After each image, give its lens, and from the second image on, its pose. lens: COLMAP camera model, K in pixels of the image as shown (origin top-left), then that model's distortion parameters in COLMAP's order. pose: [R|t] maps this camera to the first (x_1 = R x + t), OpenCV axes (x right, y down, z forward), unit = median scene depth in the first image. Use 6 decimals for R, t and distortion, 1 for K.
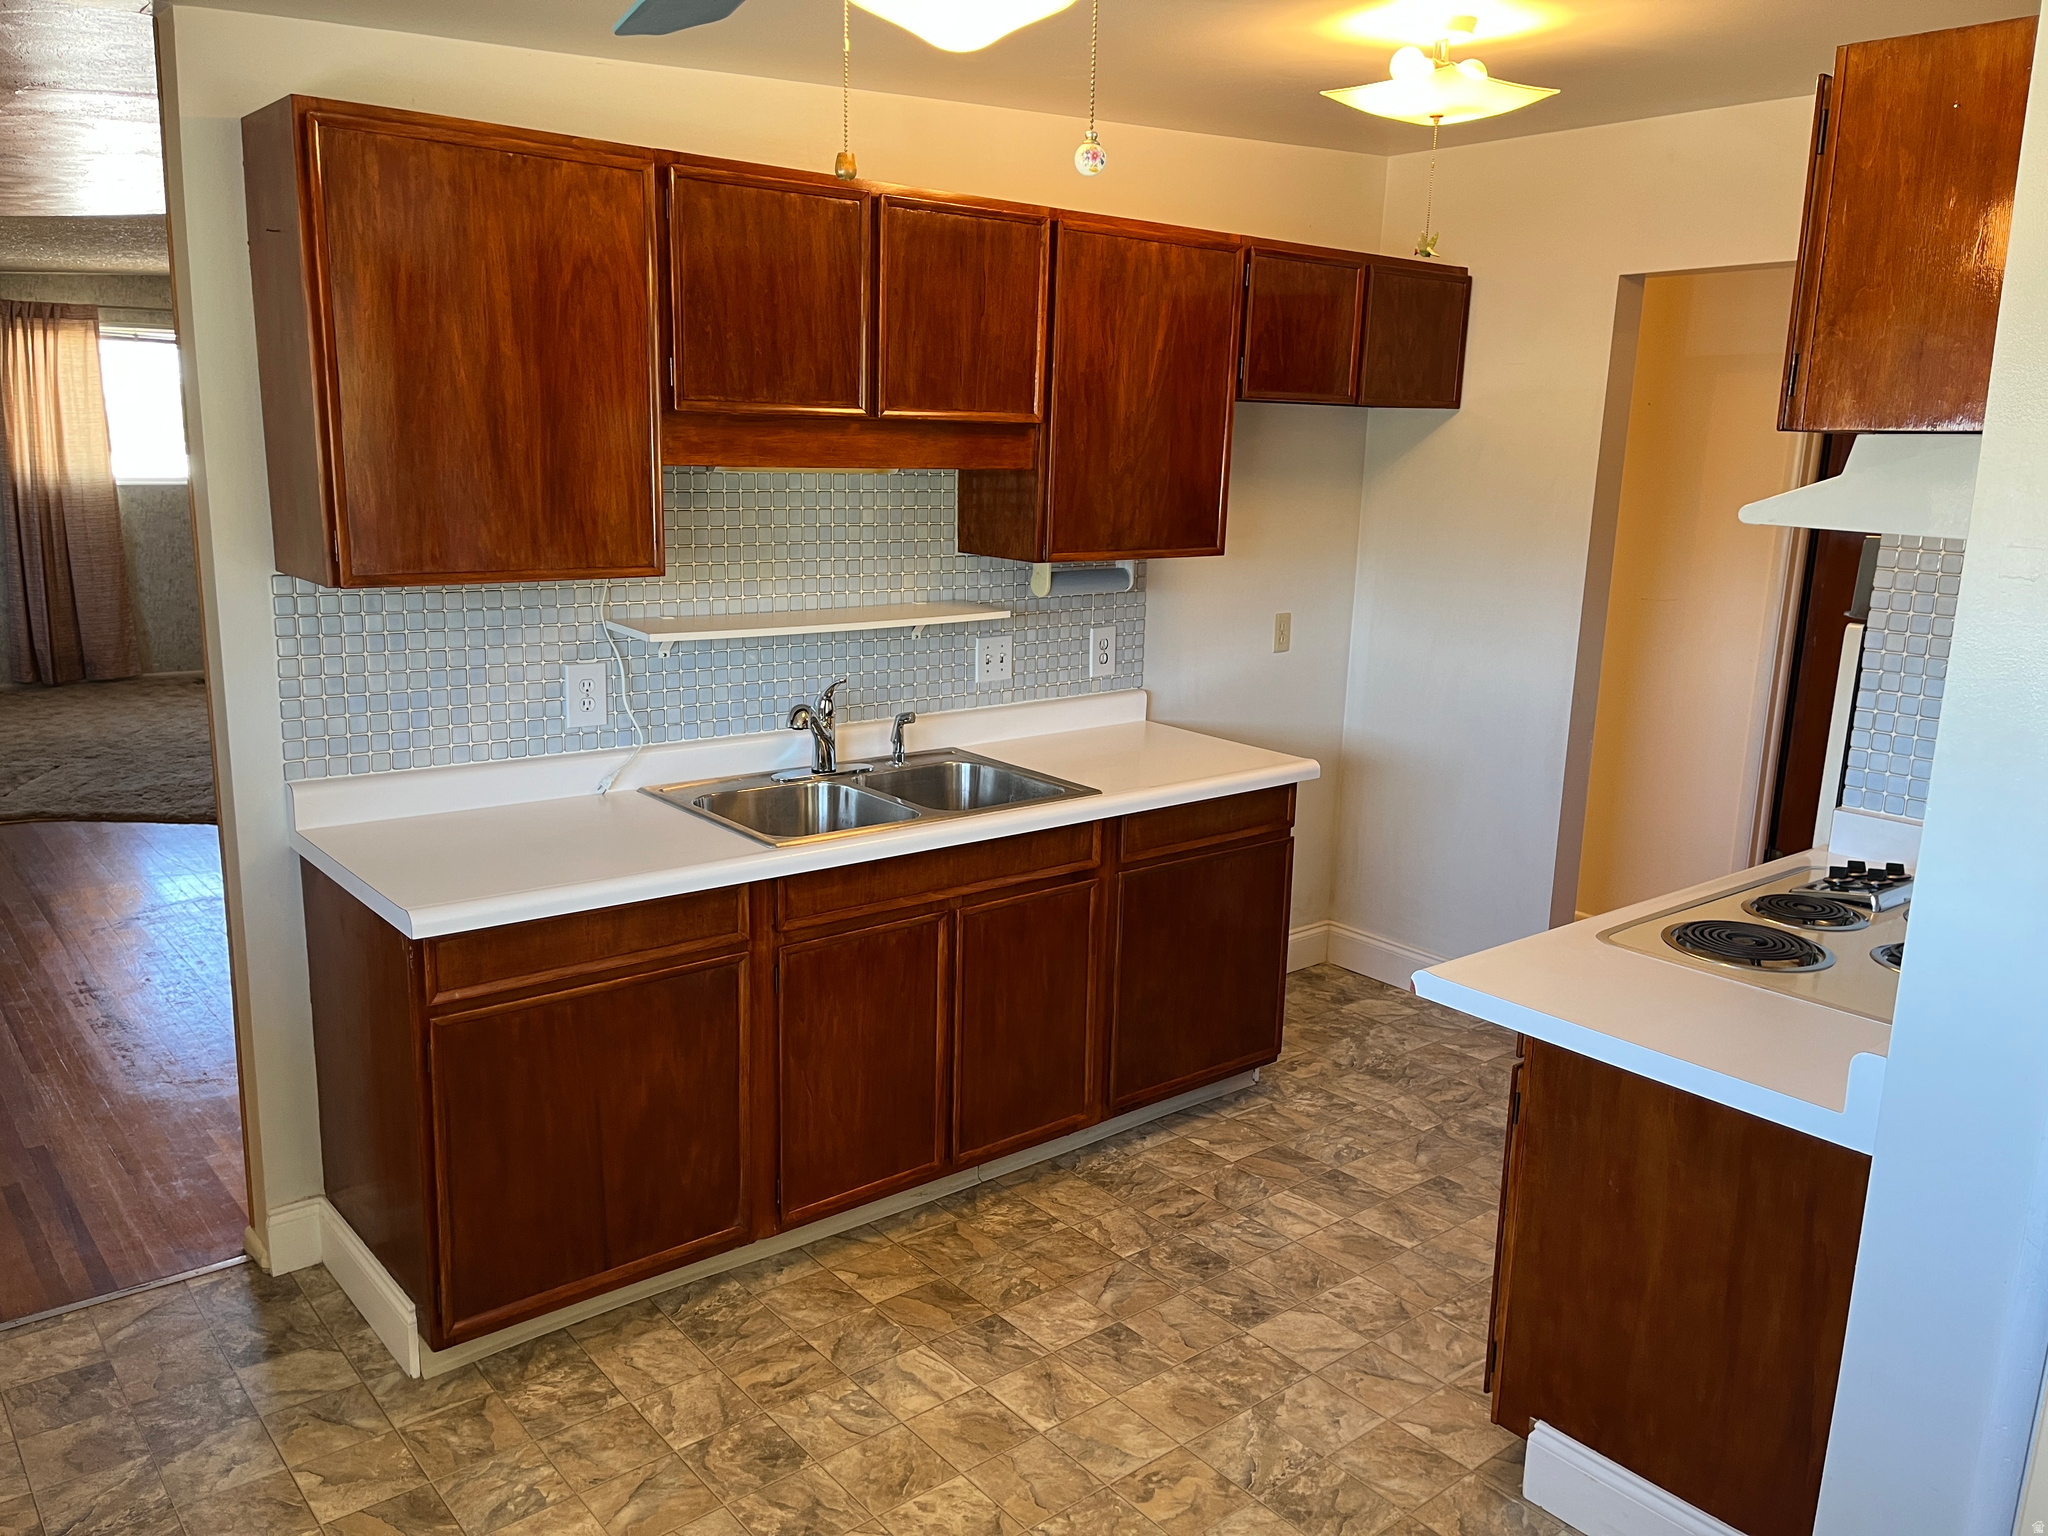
lens RADIAL K [[1548.5, 0, 998.9], [0, 1548.5, 766.8], [0, 0, 1]] dist [0.045859, -0.076896]
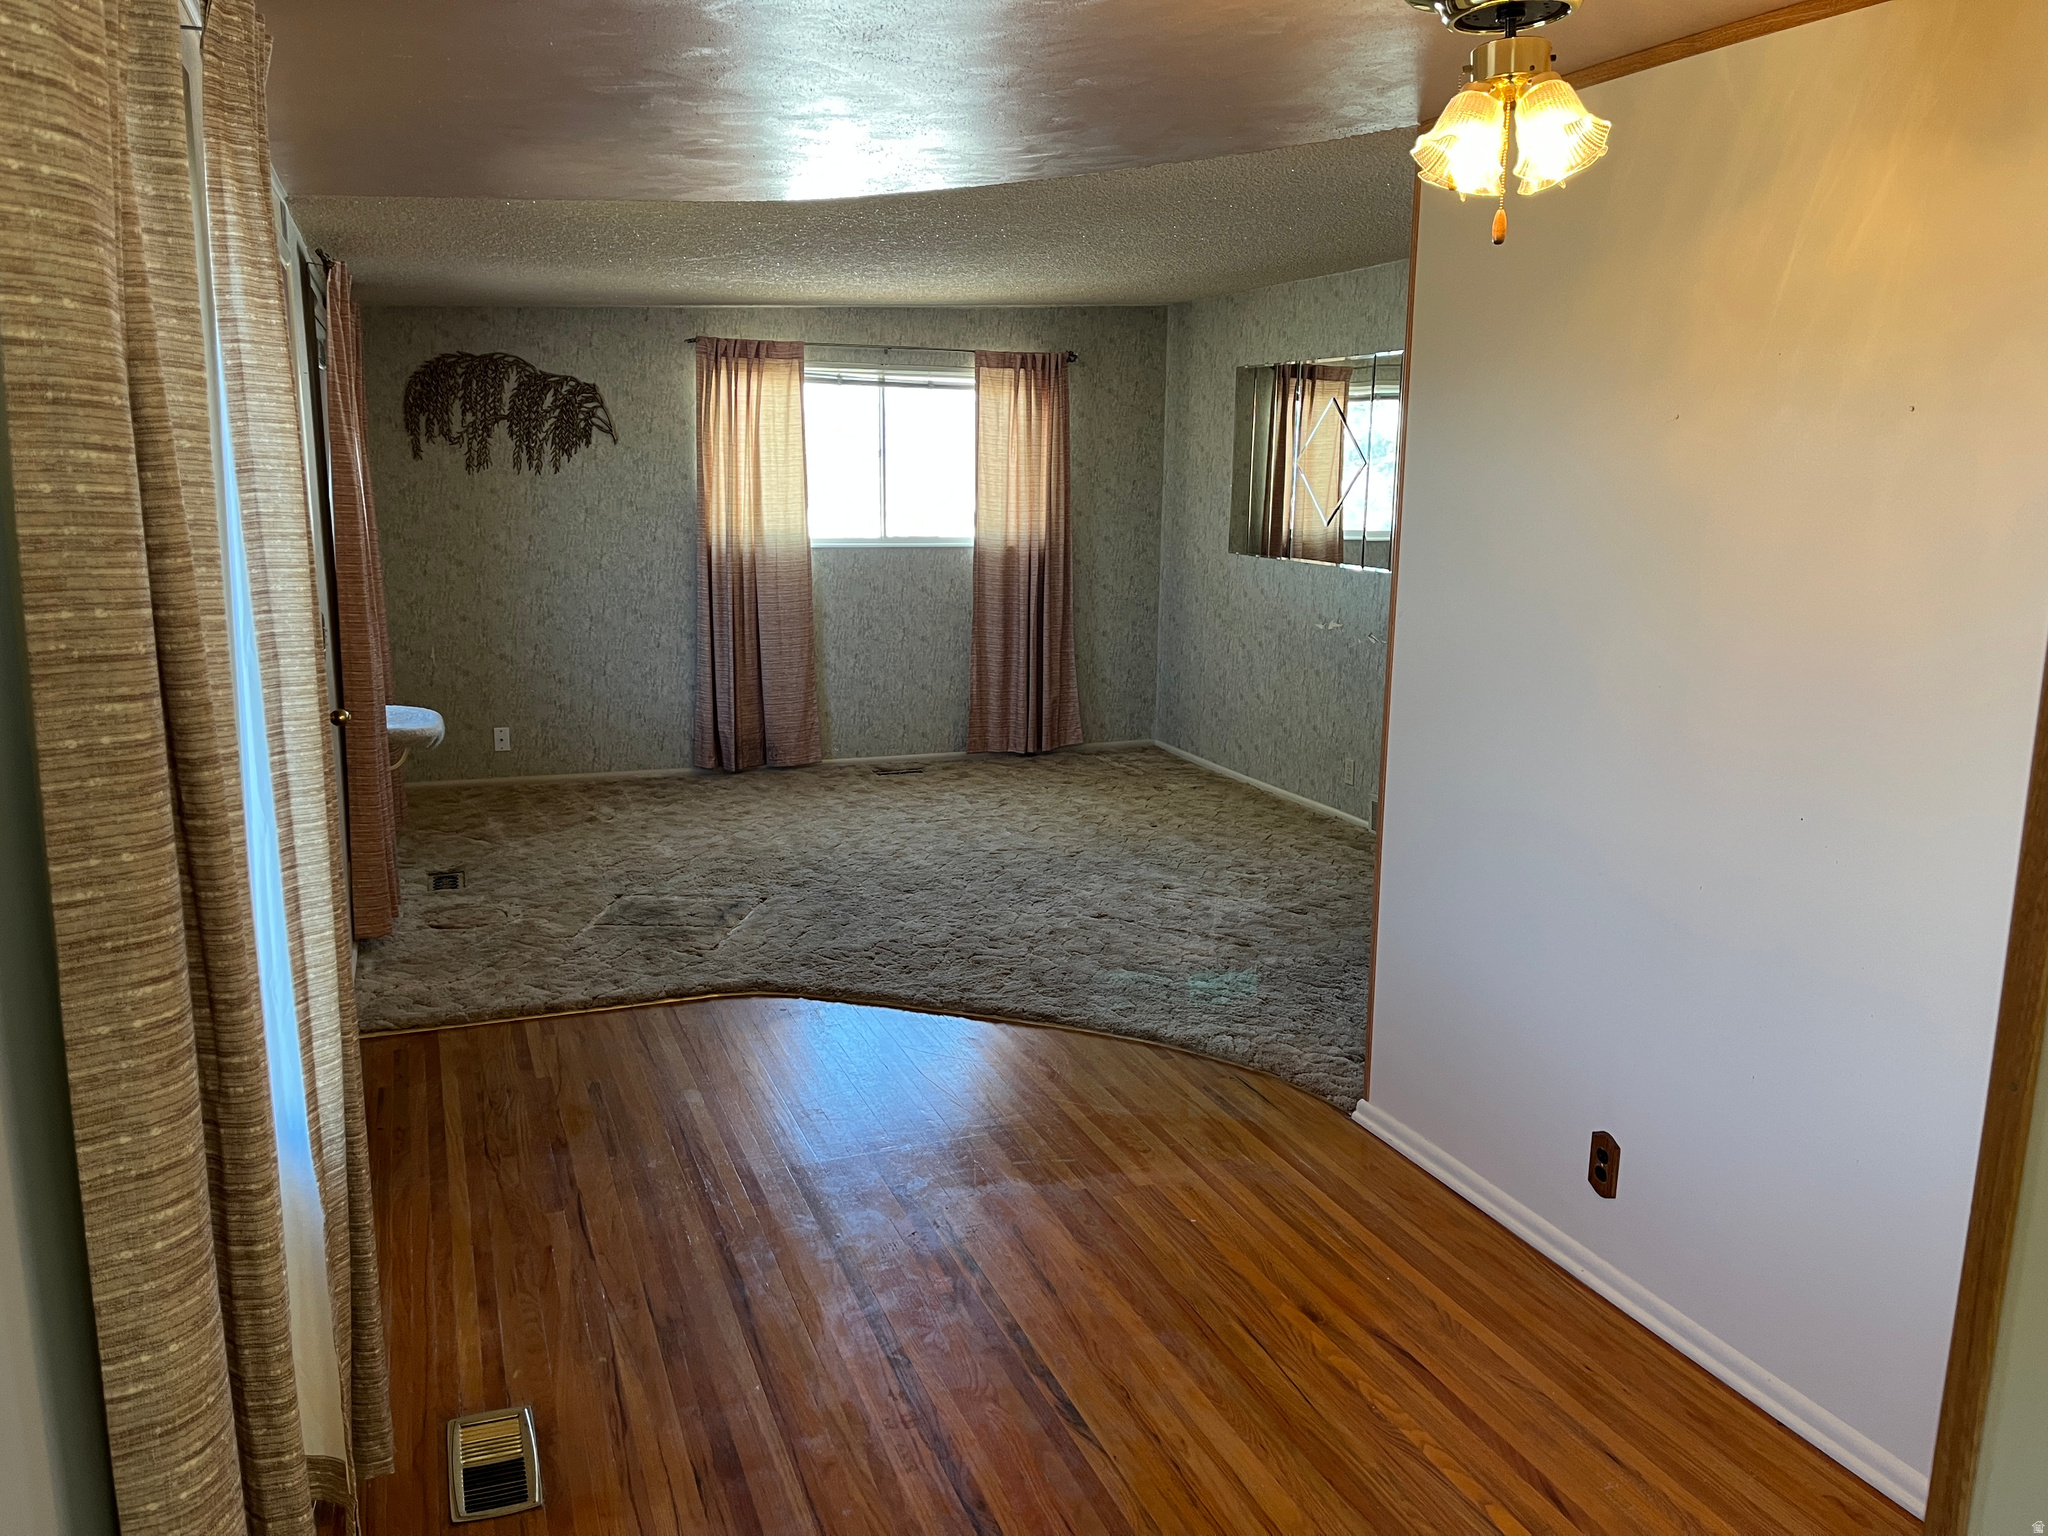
lens RADIAL K [[1548.5, 0, 1027.8], [0, 1548.5, 775.7], [0, 0, 1]] dist [0.045859, -0.076896]
pose [[0.952424, 0.047411, -0.301067, -0.184161], [-0.052591, 0.998574, -0.009119, -0.051864], [0.300205, 0.024519, 0.953559, 0.210402]]
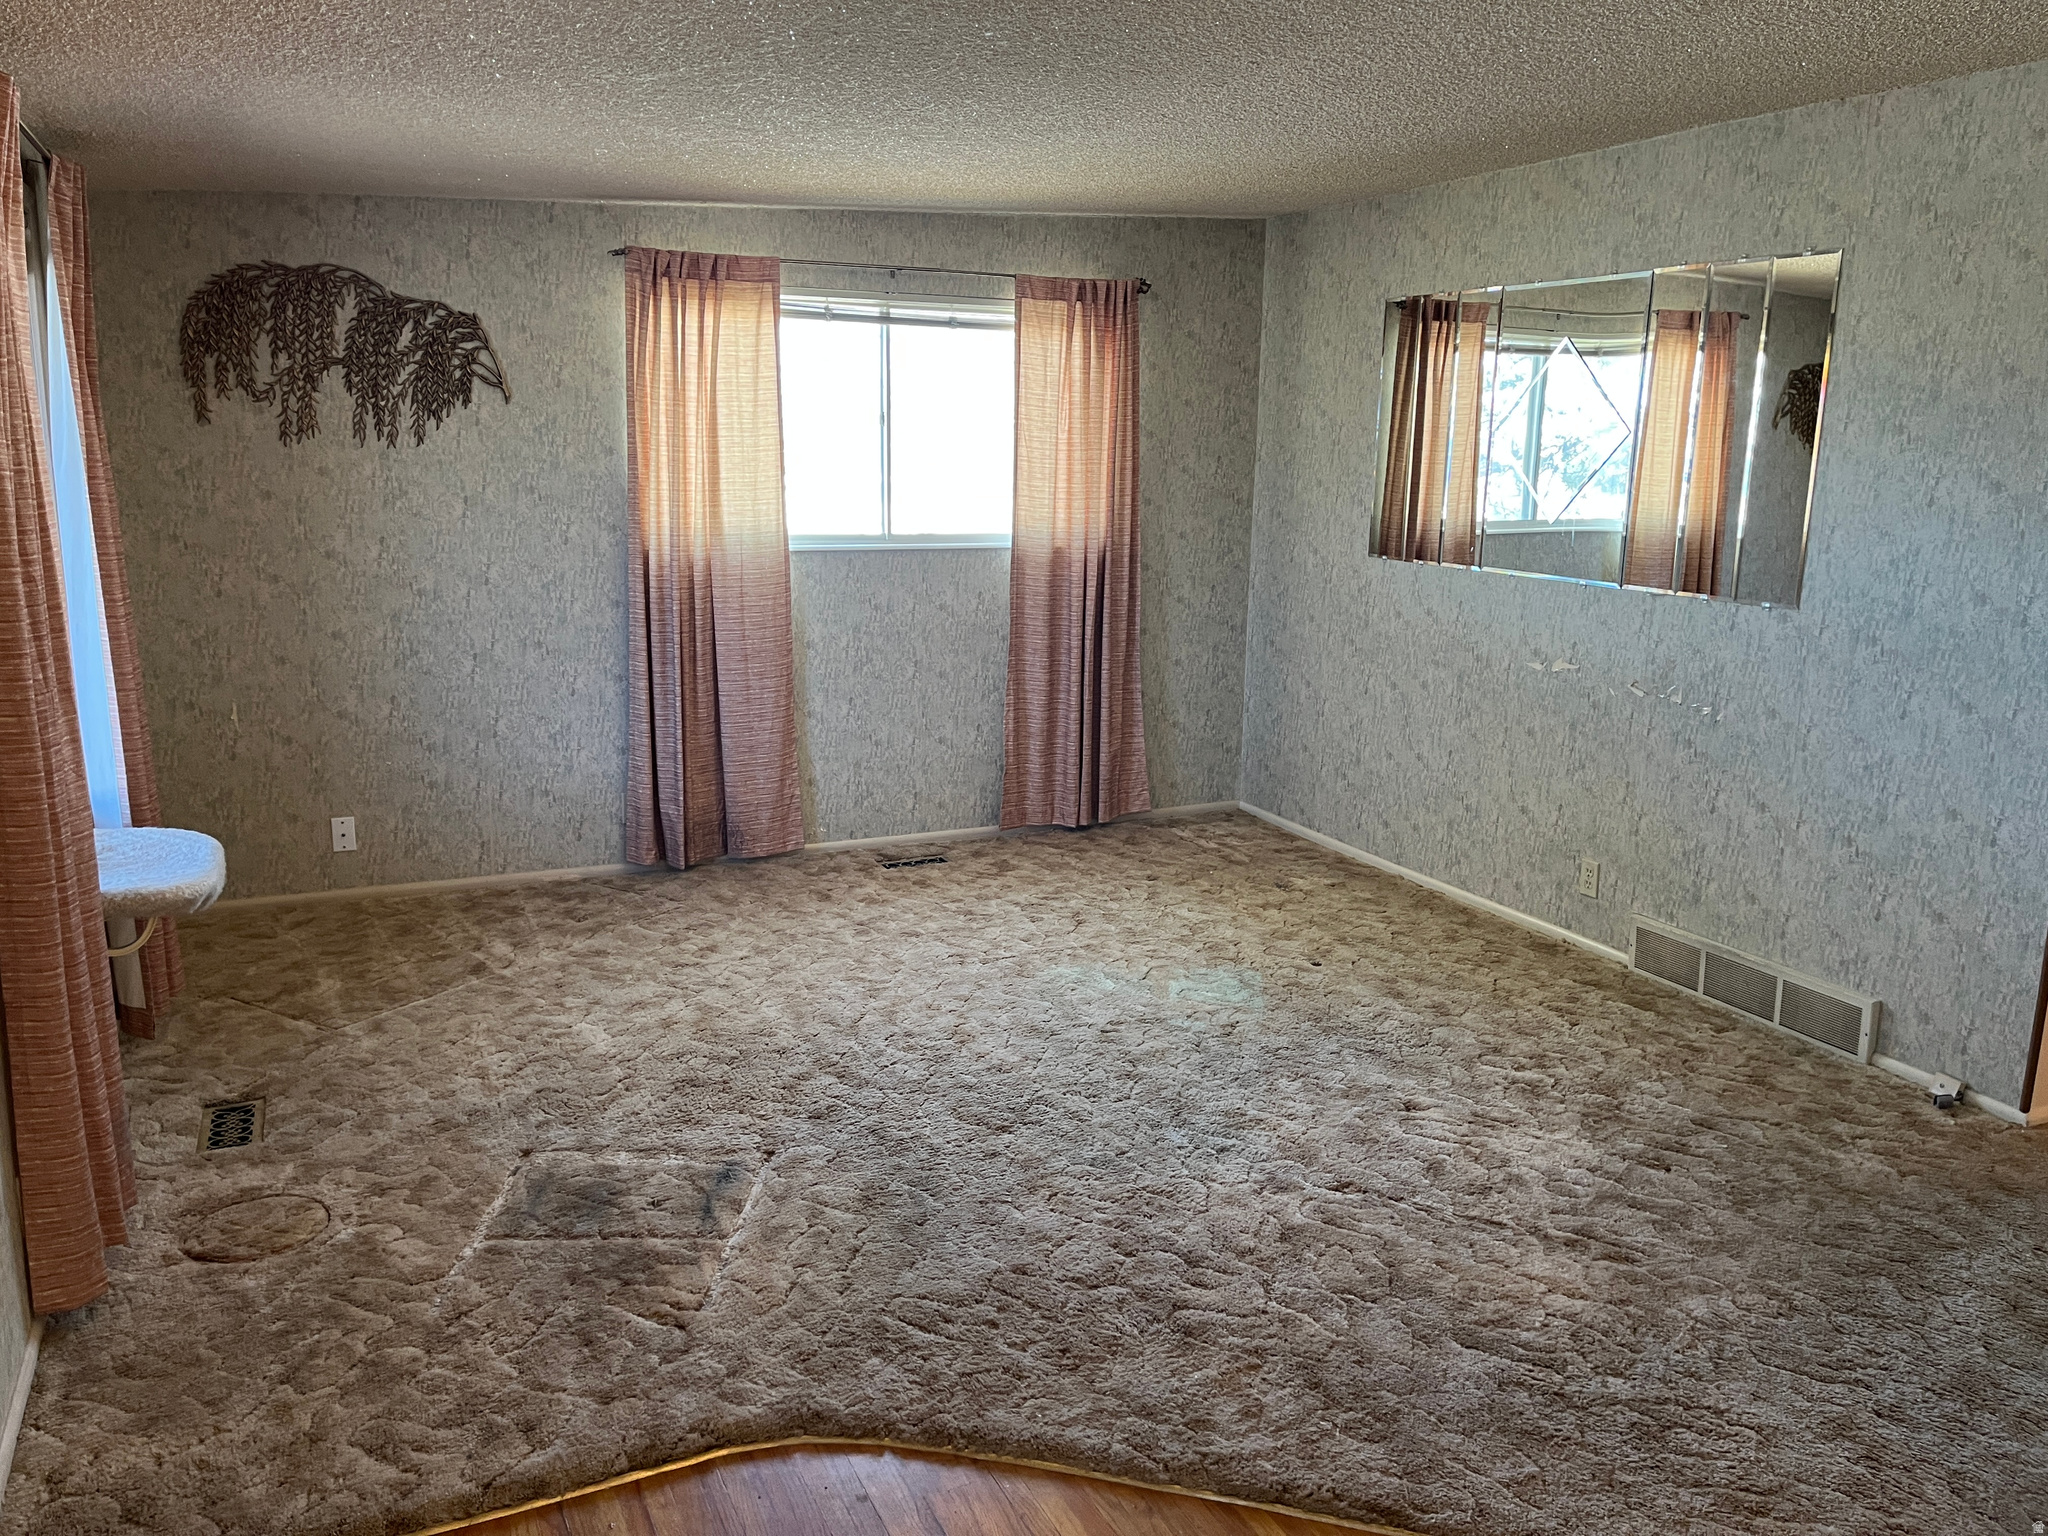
lens RADIAL K [[1548.5, 0, 1016.0], [0, 1548.5, 762.4], [0, 0, 1]] dist [0.045859, -0.076896]
pose [[0.968931, 0.040545, -0.243987, -0.331722], [-0.042647, 0.999085, -0.003338, -0.100649], [0.243628, 0.013639, 0.969773, 0.432857]]
